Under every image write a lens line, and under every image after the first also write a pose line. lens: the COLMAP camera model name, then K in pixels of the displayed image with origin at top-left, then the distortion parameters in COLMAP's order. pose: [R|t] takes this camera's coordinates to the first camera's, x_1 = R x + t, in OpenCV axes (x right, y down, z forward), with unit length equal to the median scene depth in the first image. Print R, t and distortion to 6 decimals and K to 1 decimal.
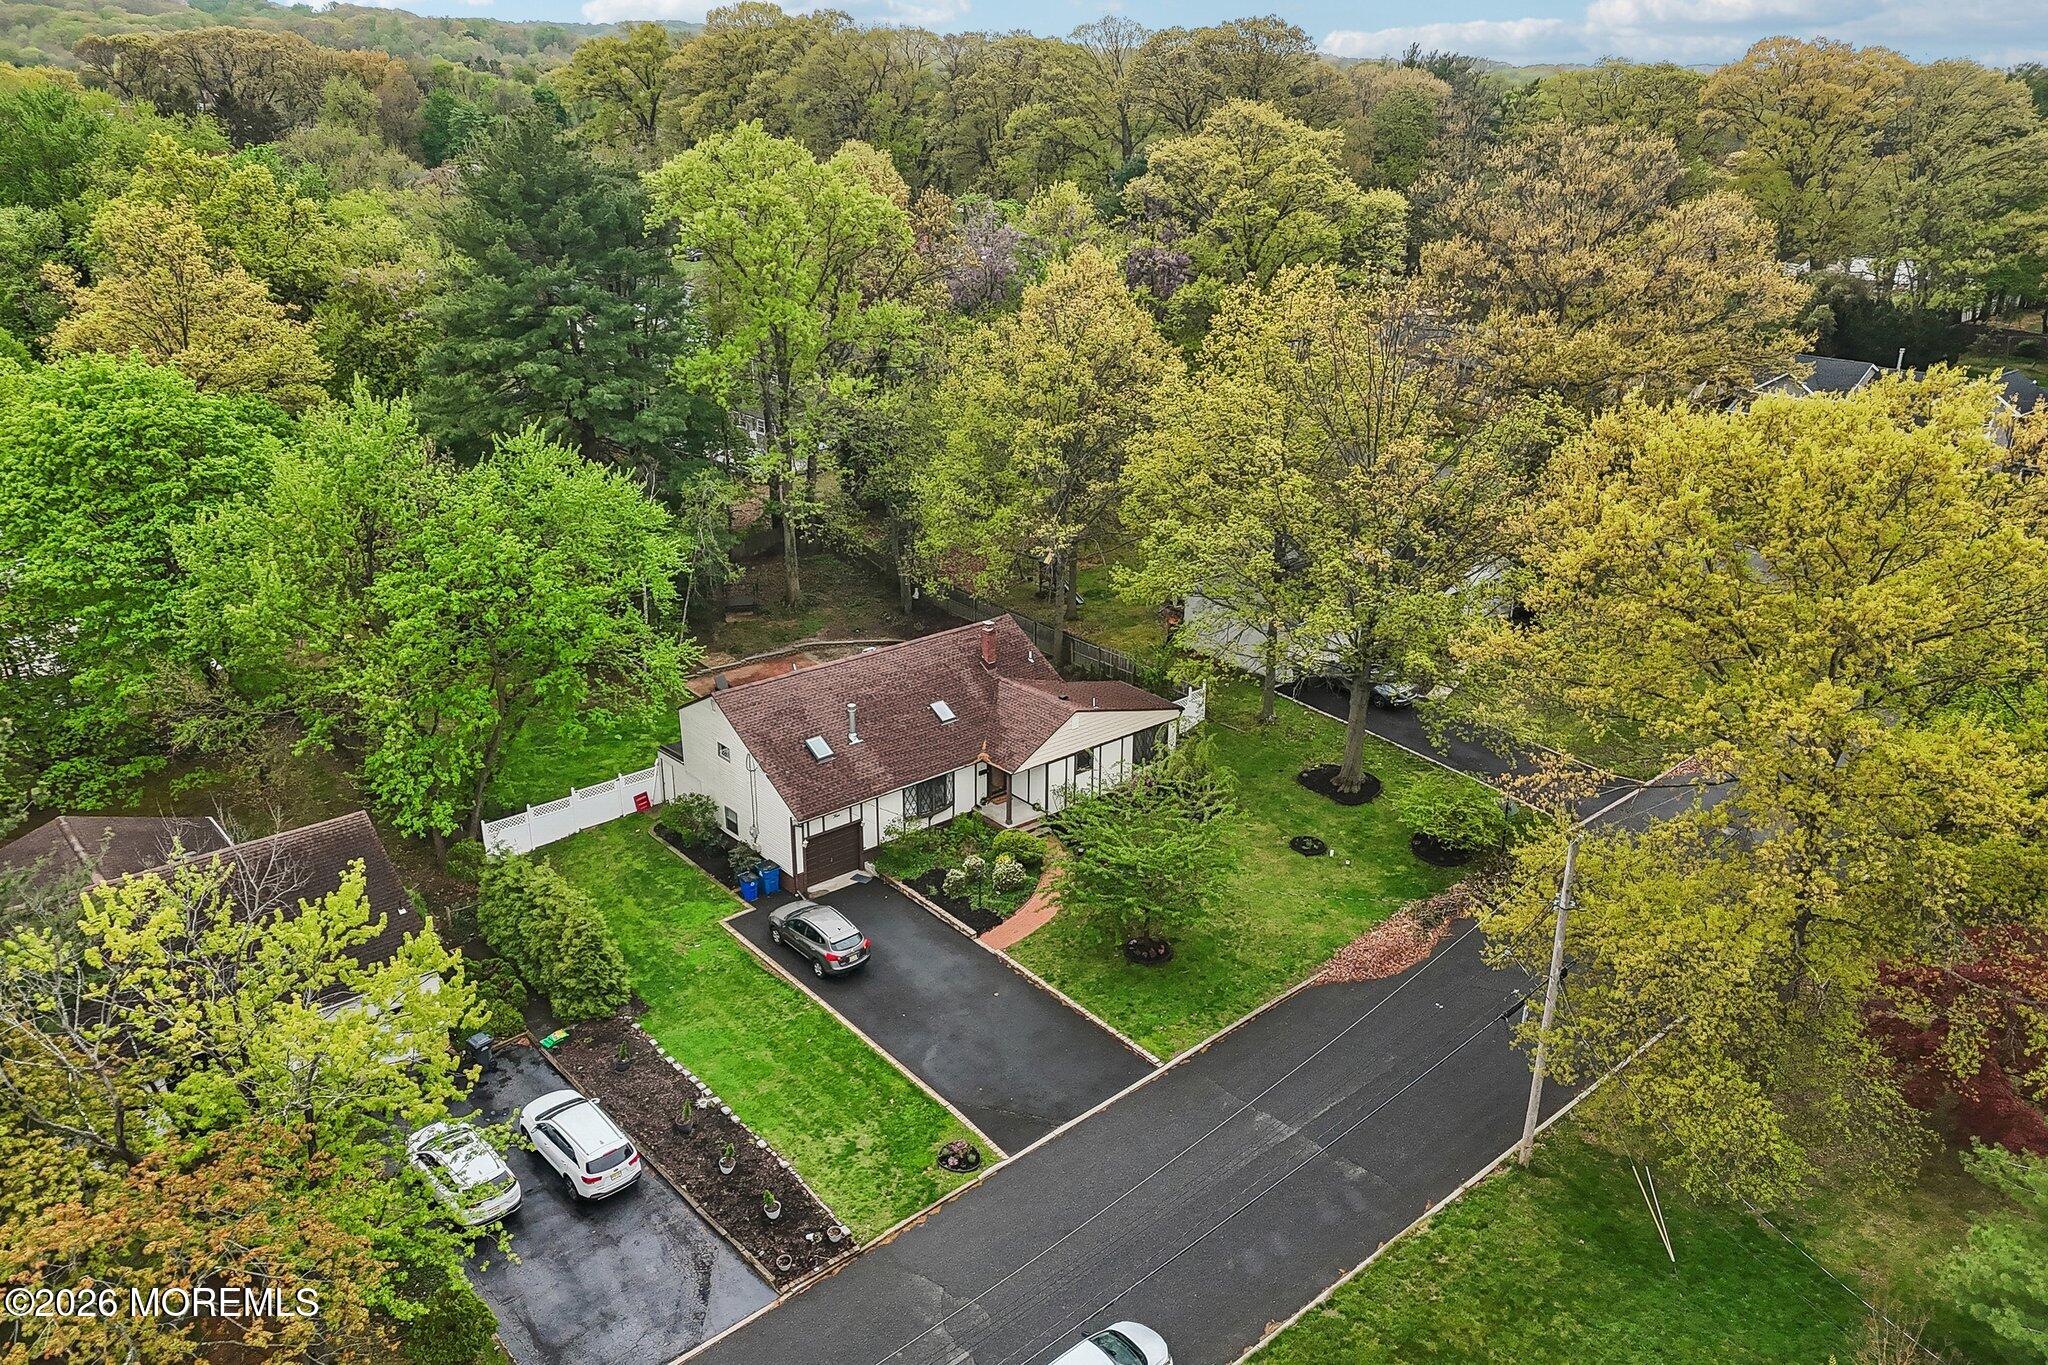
lens RADIAL K [[1505.0, 0, 1024.0], [0, 1505.0, 682.5], [0, 0, 1]] dist [0.113918, -0.131047]
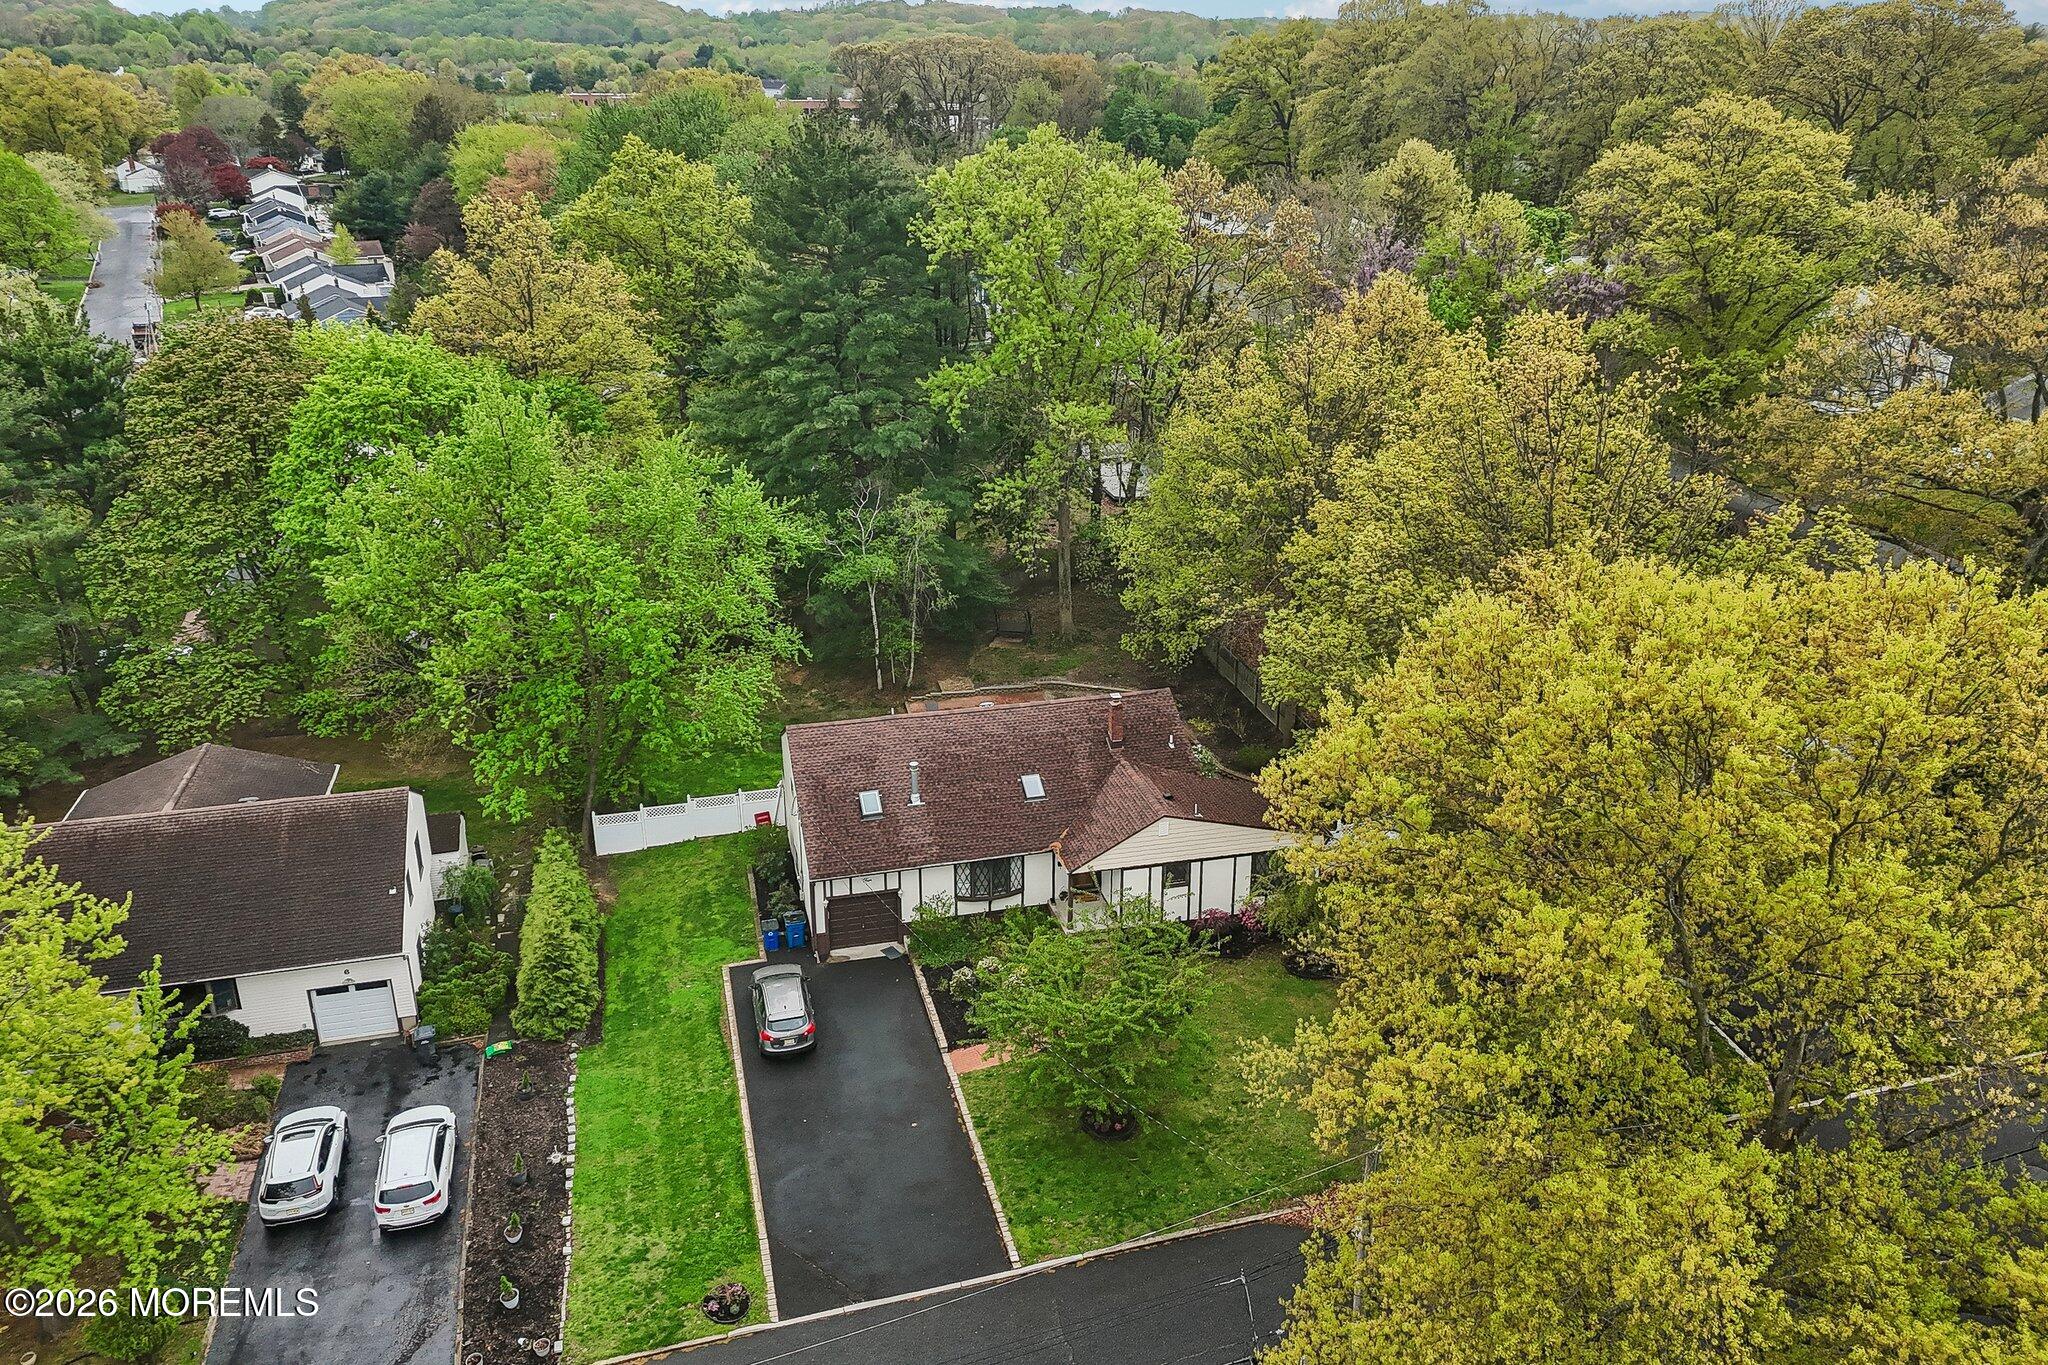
lens RADIAL K [[1528.9, 0, 1024.0], [0, 1528.9, 682.5], [0, 0, 1]] dist [0.113302, -0.180004]
pose [[0.898097, 0.153630, -0.412091, 0.323206], [-0.153978, 0.987537, 0.032584, -0.074603], [0.411961, 0.034189, 0.910560, 0.181641]]
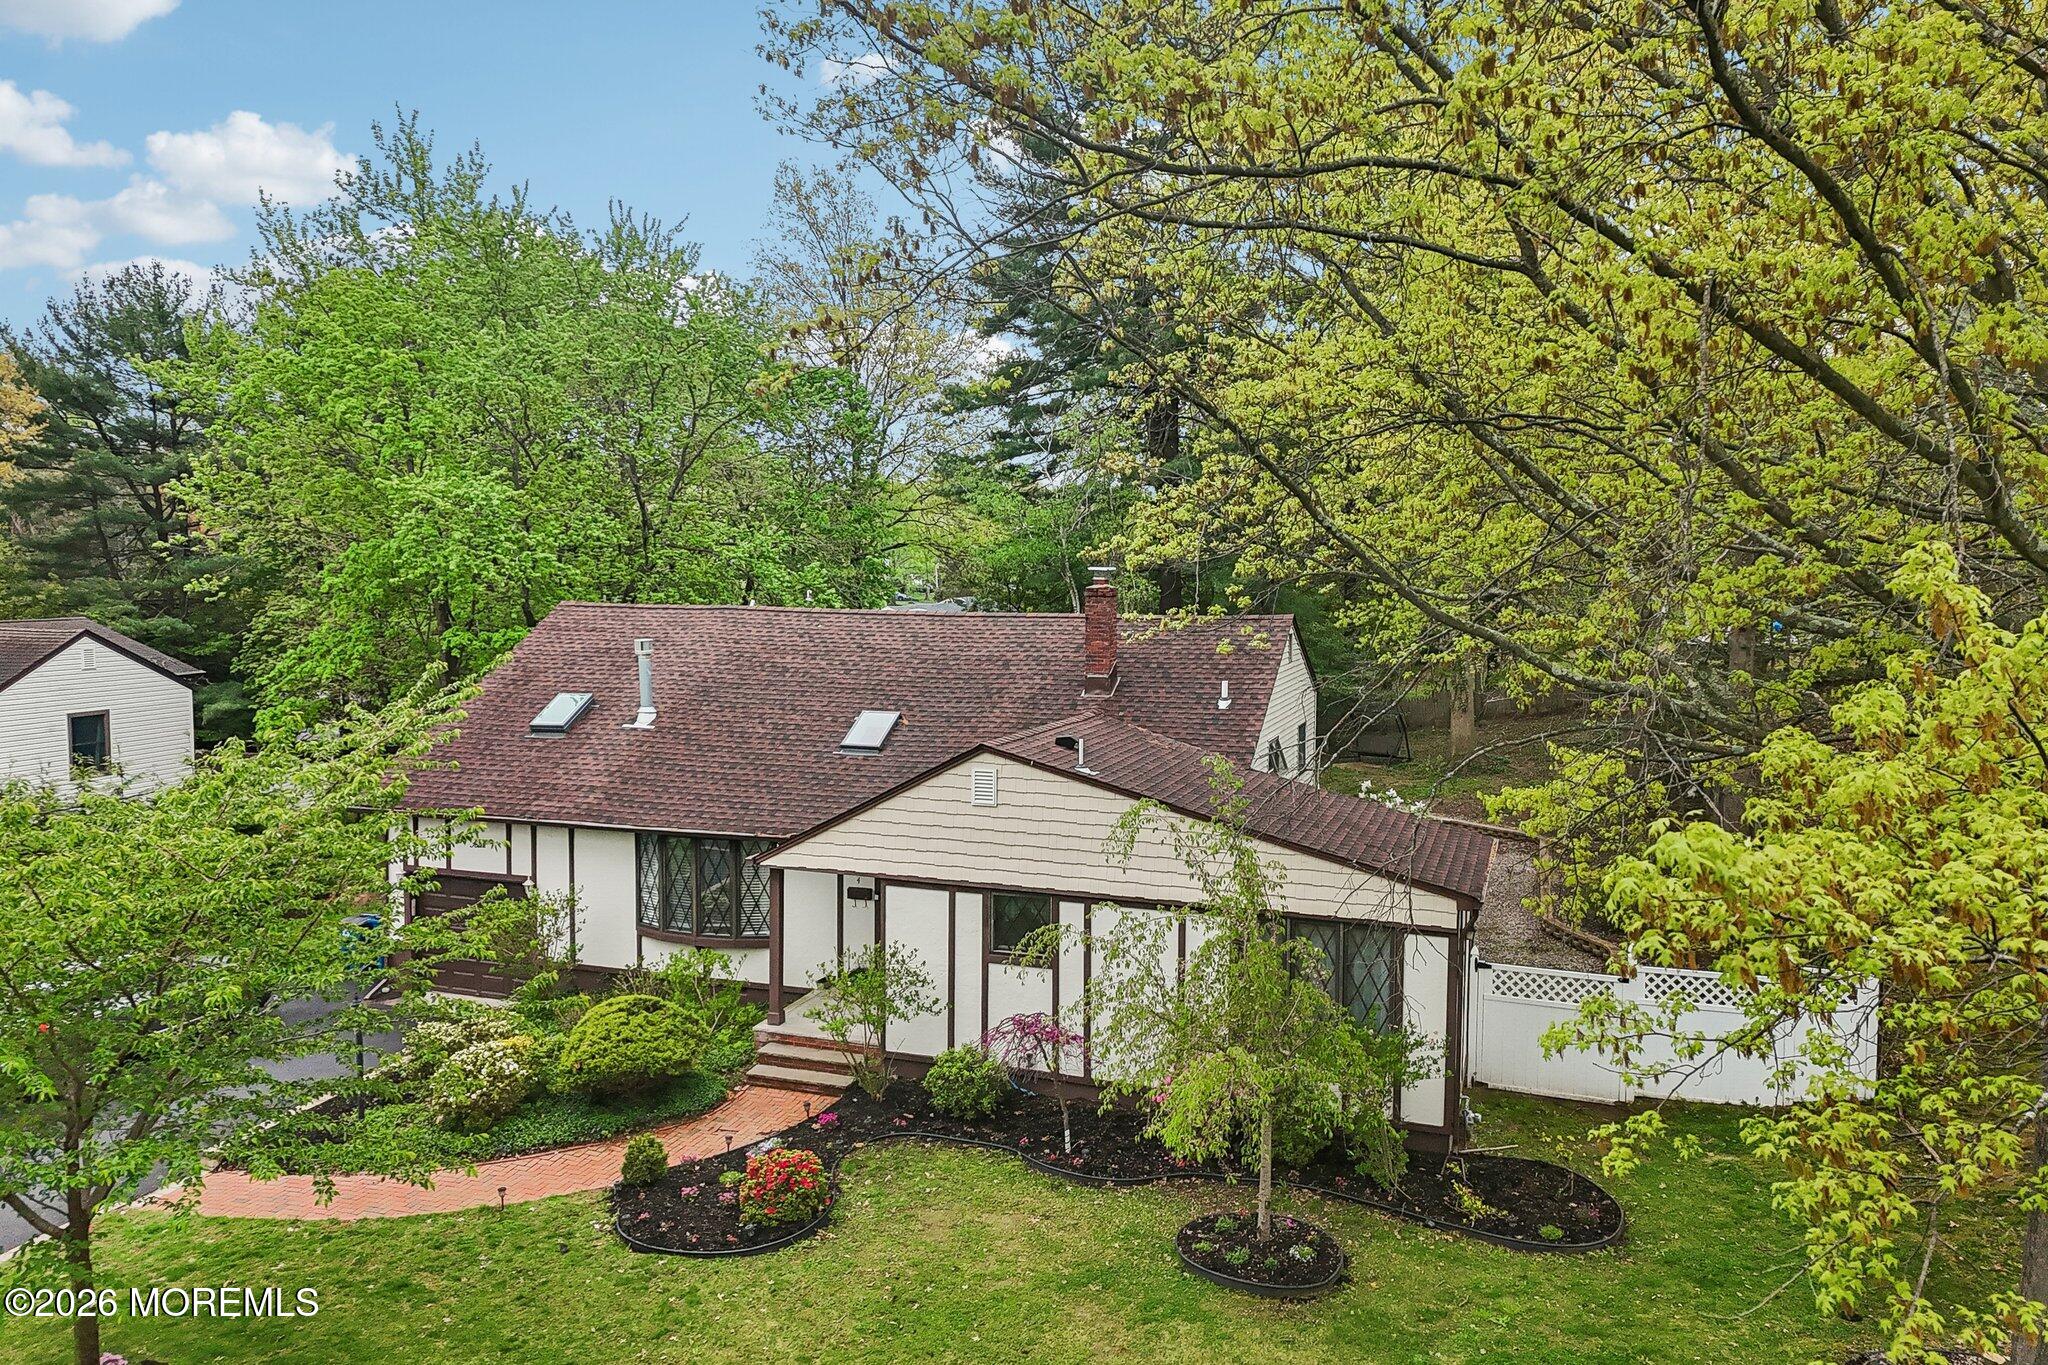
lens RADIAL K [[1487.6, 0, 1024.0], [0, 1487.6, 682.5], [0, 0, 1]] dist [0.113471, -0.132793]
pose [[0.493361, 0.068220, -0.867145, 0.328940], [-0.318641, 0.941795, -0.107198, 0.039857], [0.809360, 0.329195, 0.486382, 0.886650]]
